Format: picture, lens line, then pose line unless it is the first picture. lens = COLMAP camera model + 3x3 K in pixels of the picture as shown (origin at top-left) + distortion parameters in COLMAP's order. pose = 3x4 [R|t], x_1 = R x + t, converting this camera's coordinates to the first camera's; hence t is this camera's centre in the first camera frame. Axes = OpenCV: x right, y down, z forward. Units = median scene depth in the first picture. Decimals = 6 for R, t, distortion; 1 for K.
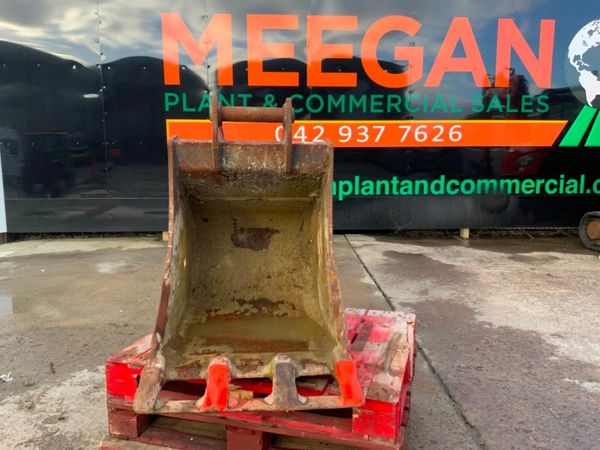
lens RADIAL K [[498.2, 0, 298.4], [0, 498.2, 224.8], [0, 0, 1]] dist [0.028569, -0.079224]
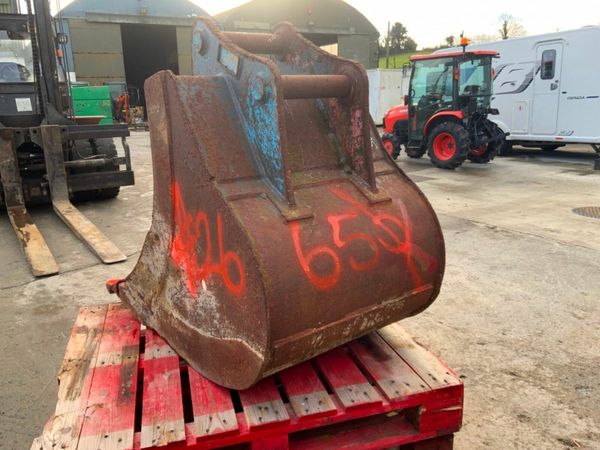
lens RADIAL K [[498.2, 0, 296.9], [0, 498.2, 227.2], [0, 0, 1]] dist [0.028569, -0.079224]
pose [[-0.848457, 0.151108, -0.507234, 0.258432], [-0.054230, 0.928512, 0.367320, -0.230783], [0.526478, 0.339163, -0.779608, 1.638936]]
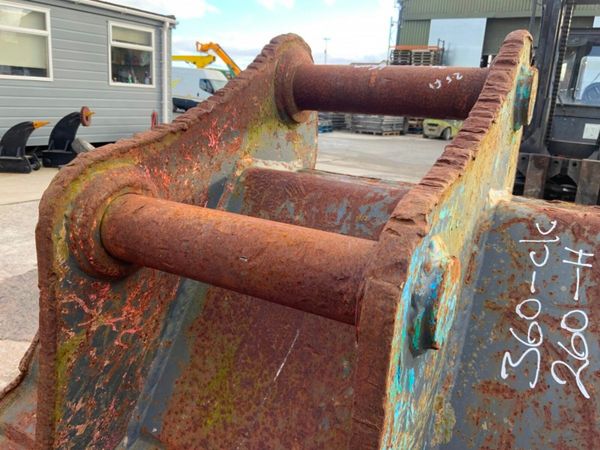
lens RADIAL K [[498.2, 0, 303.0], [0, 498.2, 229.1], [0, 0, 1]] dist [0.028569, -0.079224]
pose [[-0.818217, -0.195247, 0.540739, -0.222498], [0.021196, 0.929680, 0.367757, -0.240614], [-0.574518, 0.312367, -0.756542, 1.217939]]
